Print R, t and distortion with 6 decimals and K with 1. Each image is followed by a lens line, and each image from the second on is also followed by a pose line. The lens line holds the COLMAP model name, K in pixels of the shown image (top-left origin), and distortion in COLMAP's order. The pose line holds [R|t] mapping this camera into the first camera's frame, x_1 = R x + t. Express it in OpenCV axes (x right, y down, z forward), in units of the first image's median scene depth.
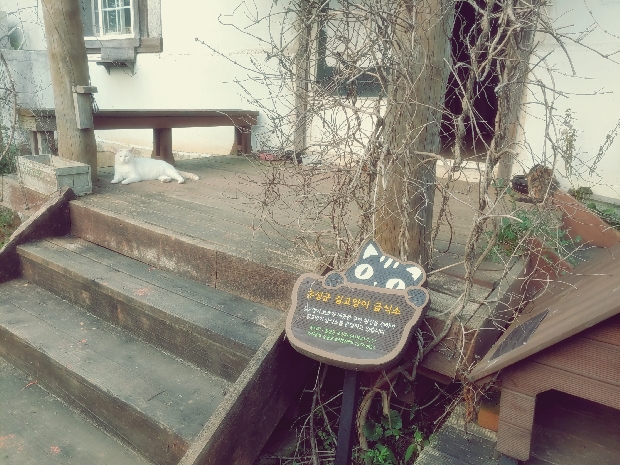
lens RADIAL K [[477.5, 0, 307.8], [0, 477.5, 230.3], [0, 0, 1]] dist [-0.000145, -0.012630]
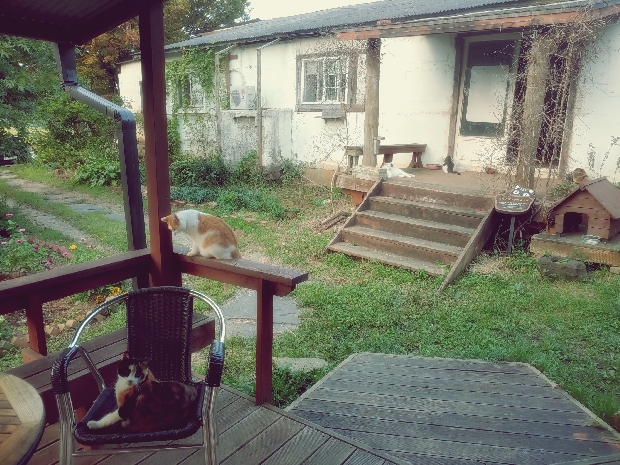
lens RADIAL K [[477.5, 0, 308.8], [0, 477.5, 237.0], [0, 0, 1]] dist [-0.000145, -0.012630]
pose [[0.992131, 0.009416, -0.124847, -0.646727], [-0.014056, 0.999241, -0.036339, 0.380347], [0.124410, 0.037807, 0.991510, -1.816888]]
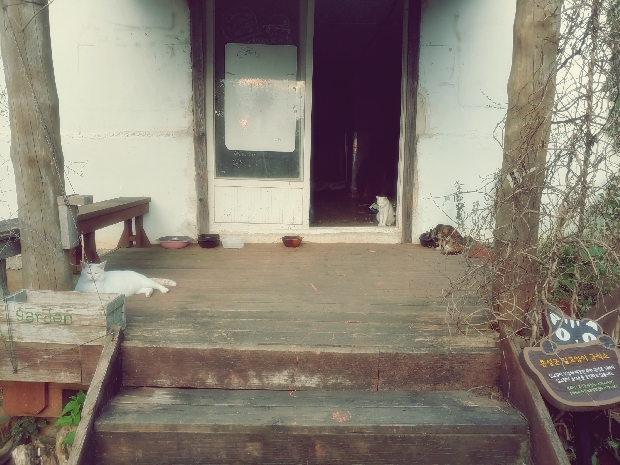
lens RADIAL K [[477.5, 0, 308.1], [0, 477.5, 232.2], [0, 0, 1]] dist [-0.000145, -0.012630]
pose [[0.811807, -0.125770, 0.570220, -0.768757], [0.184393, 0.981777, -0.045970, -0.170456], [-0.554047, 0.142463, 0.820205, 0.183011]]
